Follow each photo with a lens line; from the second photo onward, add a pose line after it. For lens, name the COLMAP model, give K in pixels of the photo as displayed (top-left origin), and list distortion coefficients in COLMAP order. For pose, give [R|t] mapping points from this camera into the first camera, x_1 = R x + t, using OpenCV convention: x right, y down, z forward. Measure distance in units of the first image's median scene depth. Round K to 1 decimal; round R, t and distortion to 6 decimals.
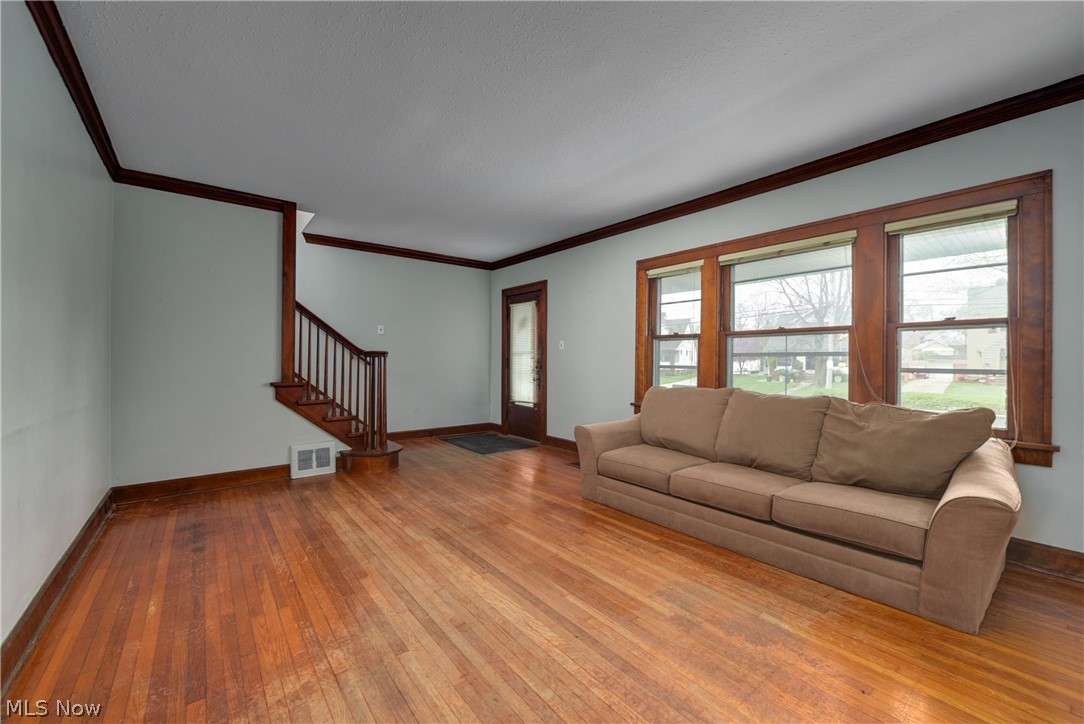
lens RADIAL K [[434.7, 0, 544.0], [0, 434.7, 356.4], [0, 0, 1]] dist [-0.008403, 0.000320]
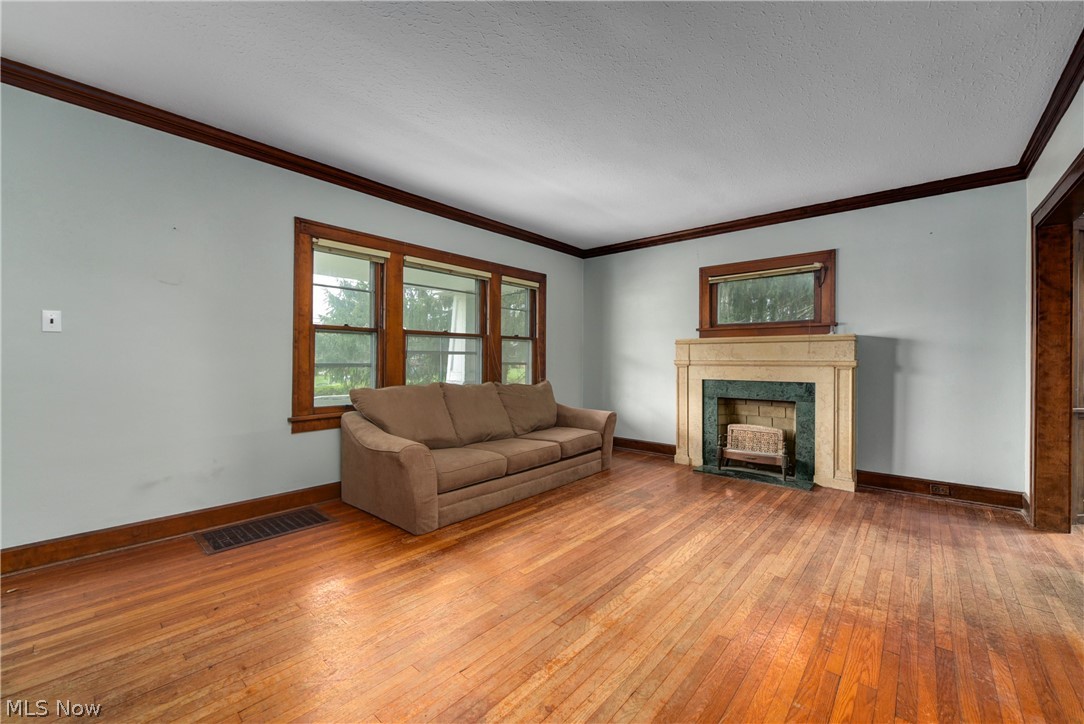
lens RADIAL K [[434.7, 0, 544.0], [0, 434.7, 358.4], [0, 0, 1]] dist [-0.008403, 0.000320]
pose [[-0.182528, -0.005553, 0.983185, -0.876852], [-0.013705, 0.999901, 0.003104, 0.004527], [-0.983105, -0.012908, -0.182586, 1.145772]]
